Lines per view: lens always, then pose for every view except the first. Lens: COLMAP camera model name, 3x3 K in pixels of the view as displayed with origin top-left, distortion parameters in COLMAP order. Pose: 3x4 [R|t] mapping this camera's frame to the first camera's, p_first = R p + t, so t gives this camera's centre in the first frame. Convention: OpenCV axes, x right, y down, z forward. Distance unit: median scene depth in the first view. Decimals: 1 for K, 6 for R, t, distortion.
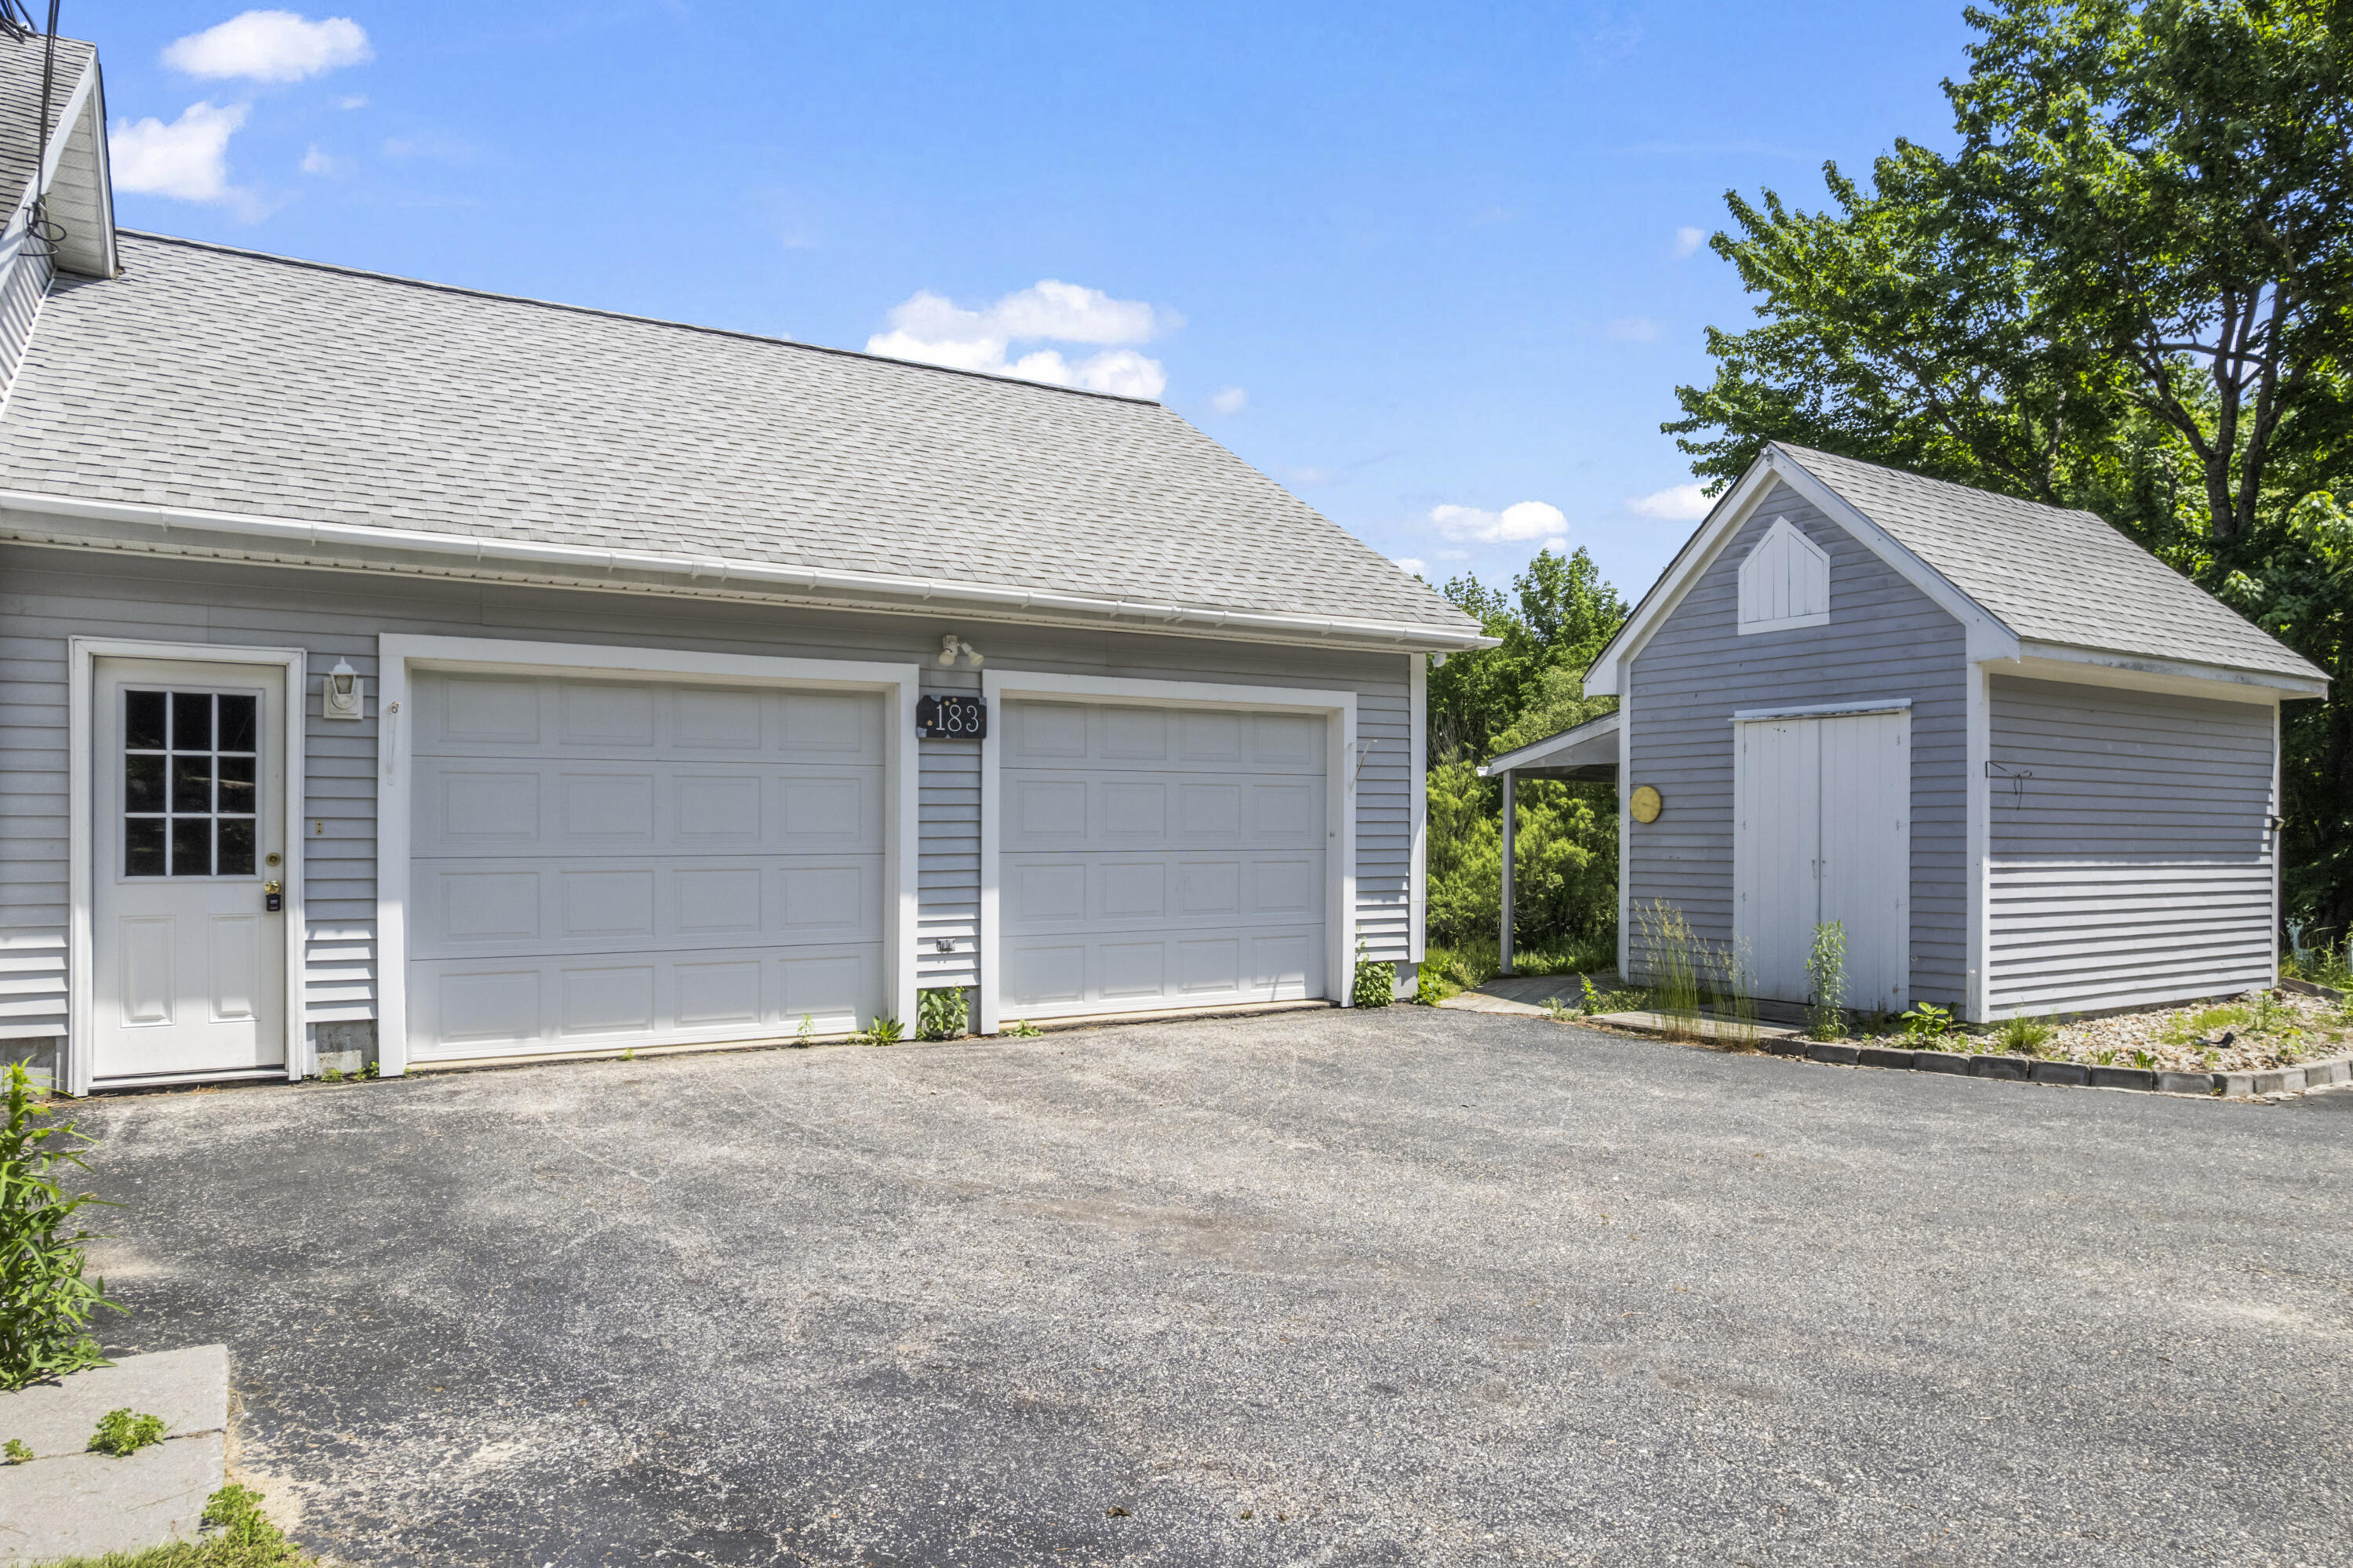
lens RADIAL K [[1557.5, 0, 1177.9], [0, 1557.5, 816.7], [0, 0, 1]] dist [-0.022727, -0.000123]
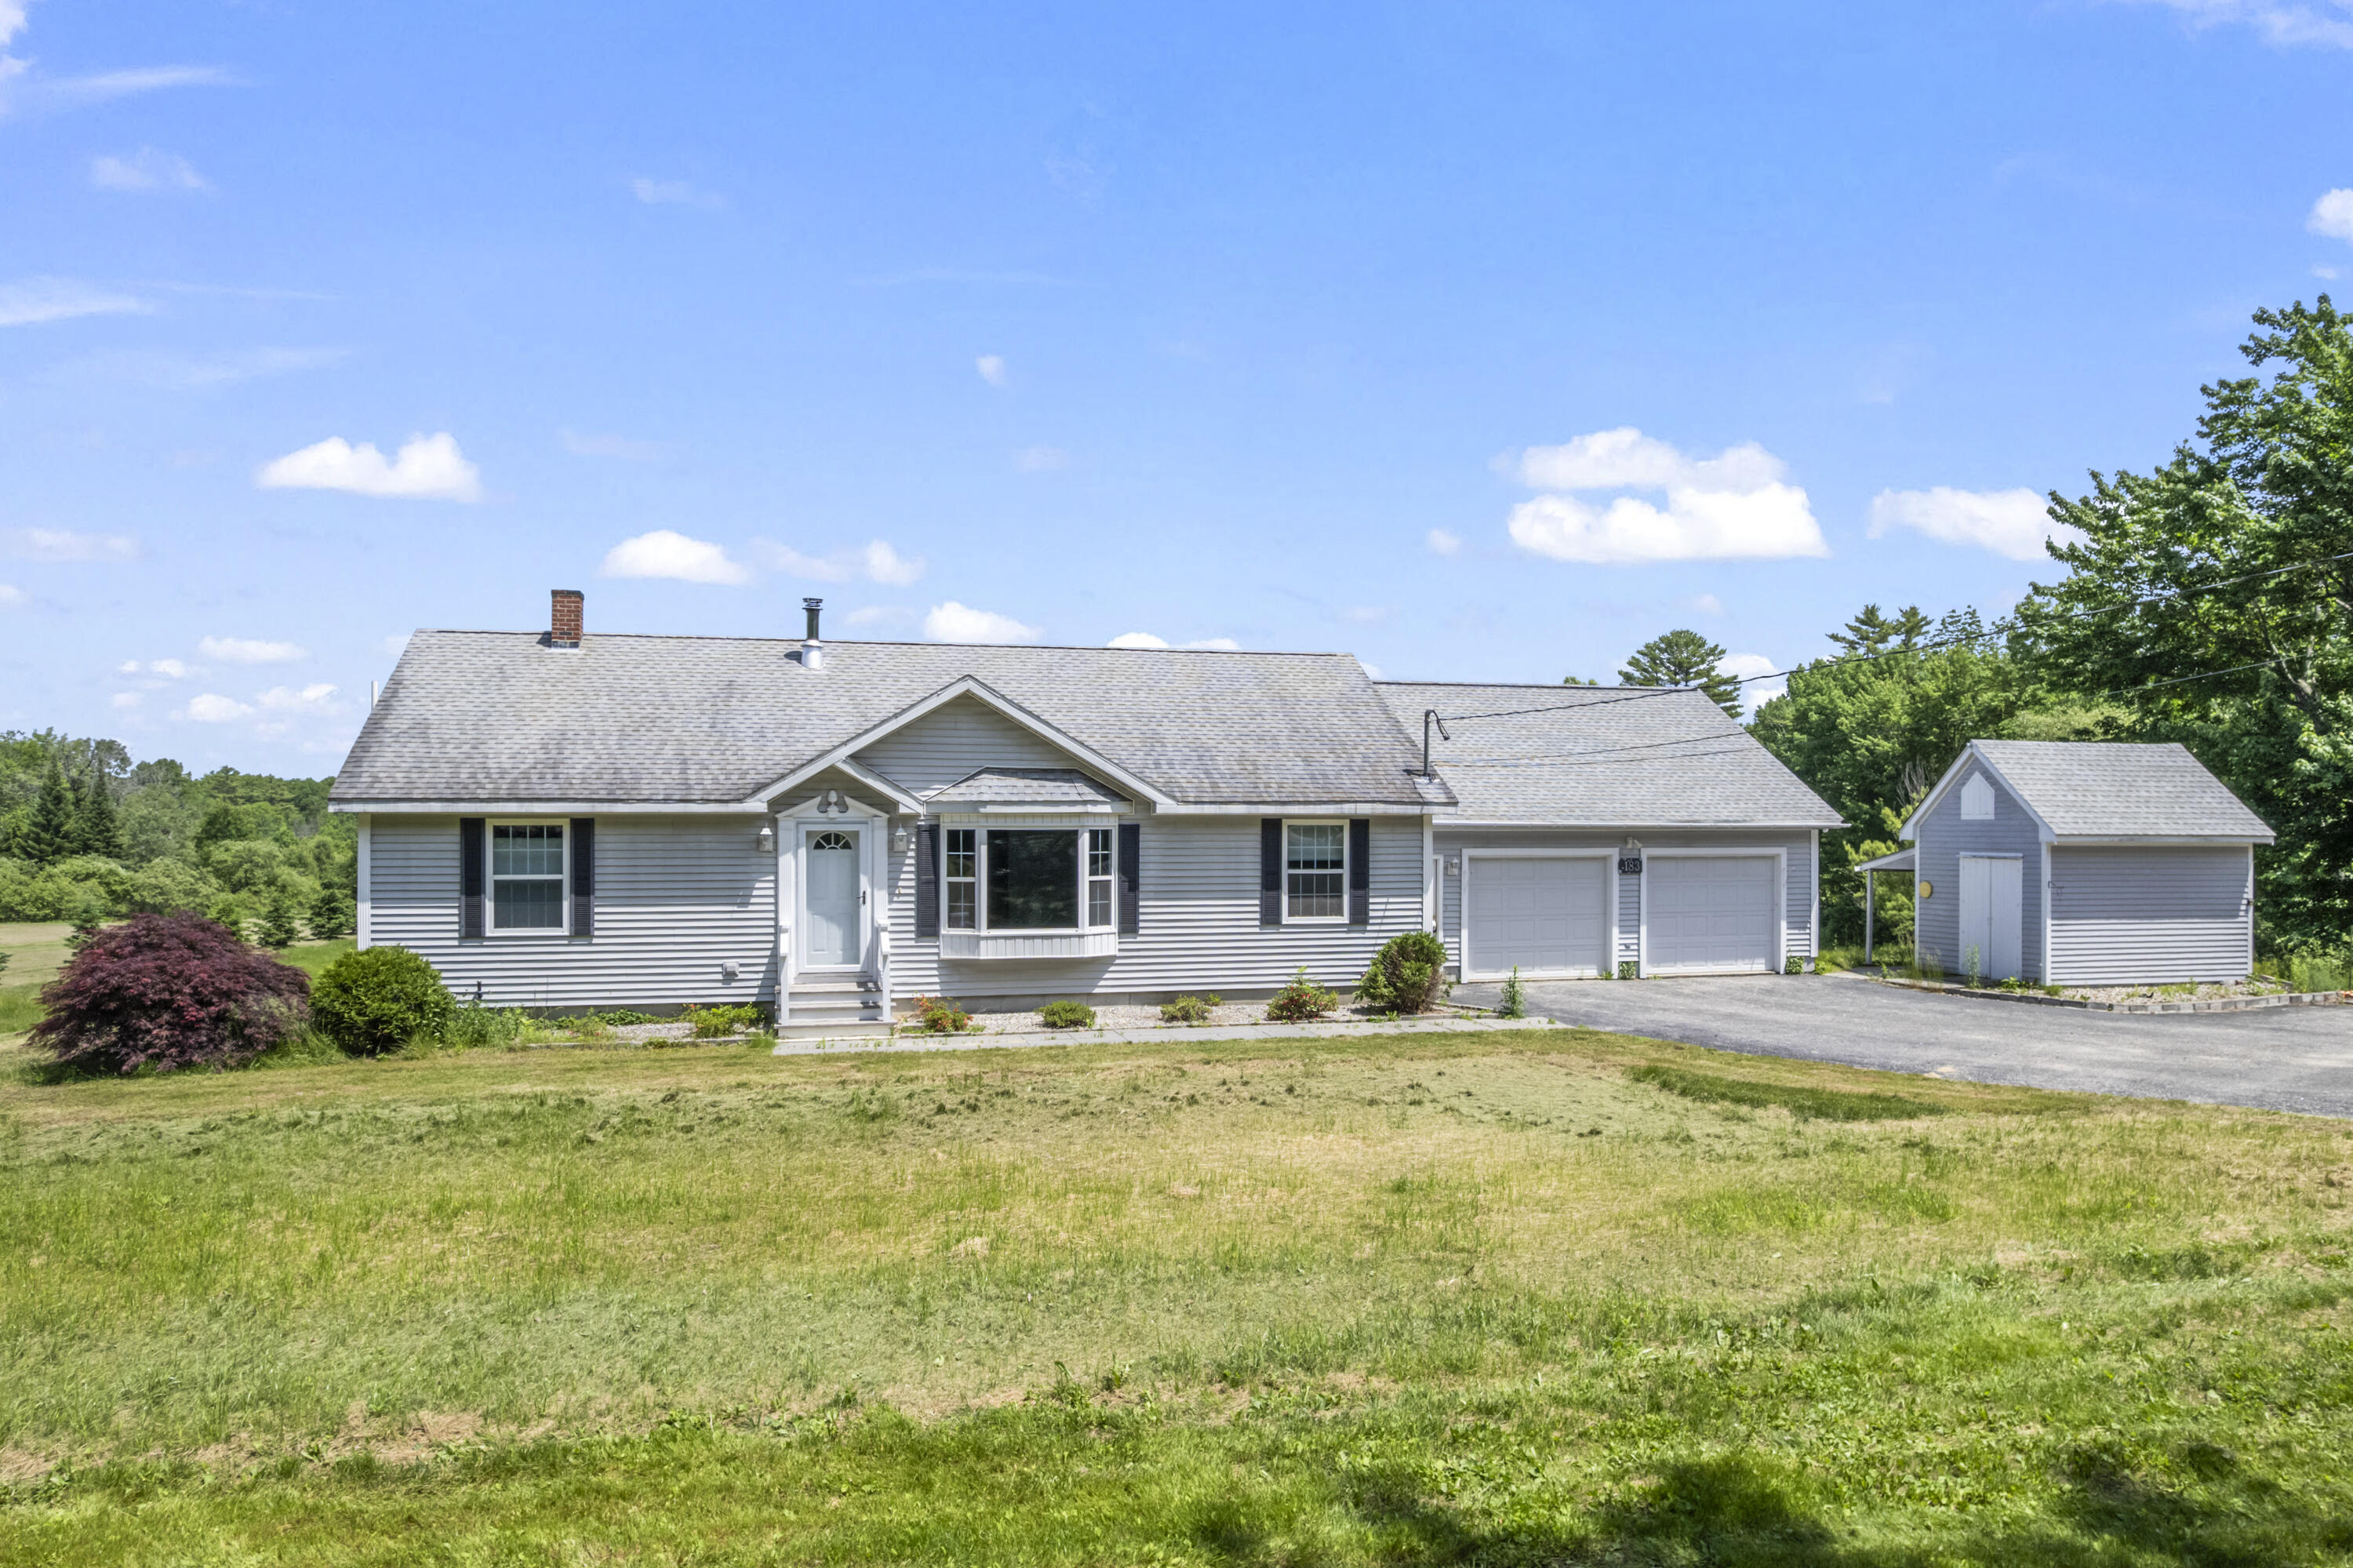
lens RADIAL K [[1524.3, 0, 1193.1], [0, 1524.3, 813.7], [0, 0, 1]] dist [-0.069094, 0.059613]
pose [[0.952527, -0.002828, -0.304441, -0.056229], [0.002848, 0.999996, -0.000379, -0.142135], [0.304440, -0.000506, 0.952531, -1.664508]]
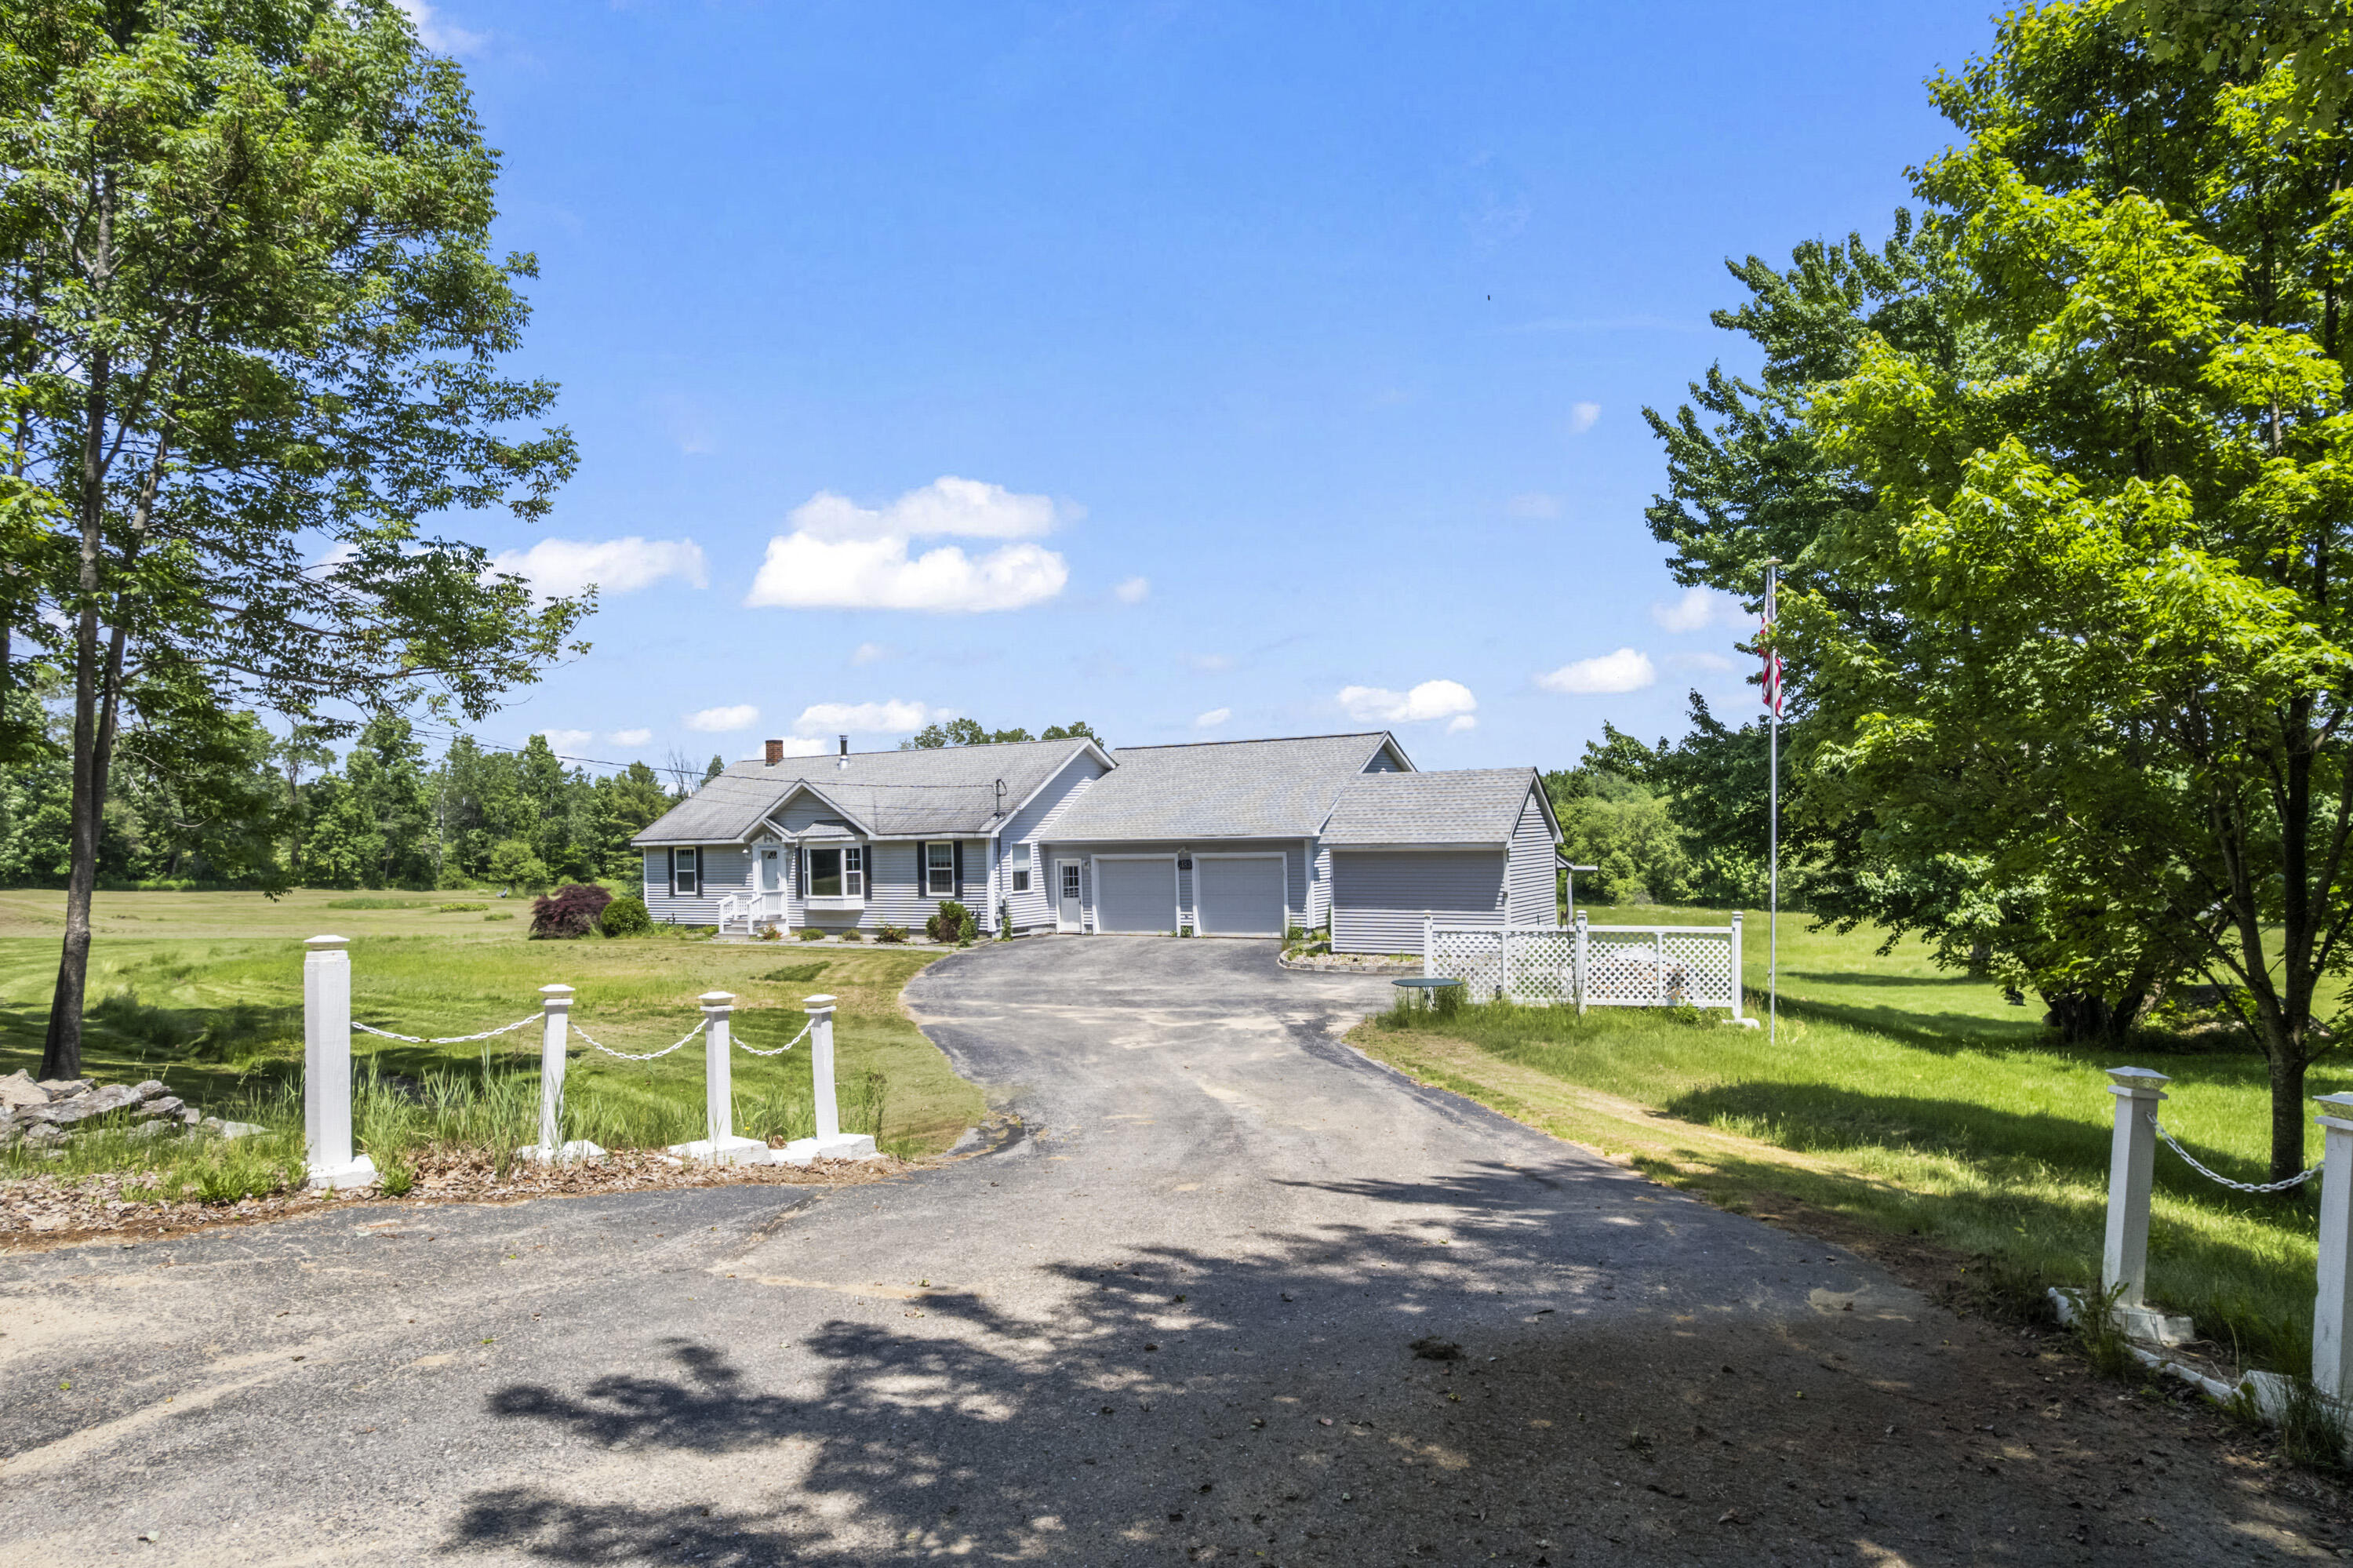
lens RADIAL K [[1582.3, 0, 1201.3], [0, 1582.3, 777.2], [0, 0, 1]] dist [-0.062090, 0.000027]
pose [[0.431895, -0.039372, -0.901064, 3.503427], [0.034042, 0.999046, -0.027337, -0.166534], [0.901281, -0.018868, 0.432823, -0.798493]]
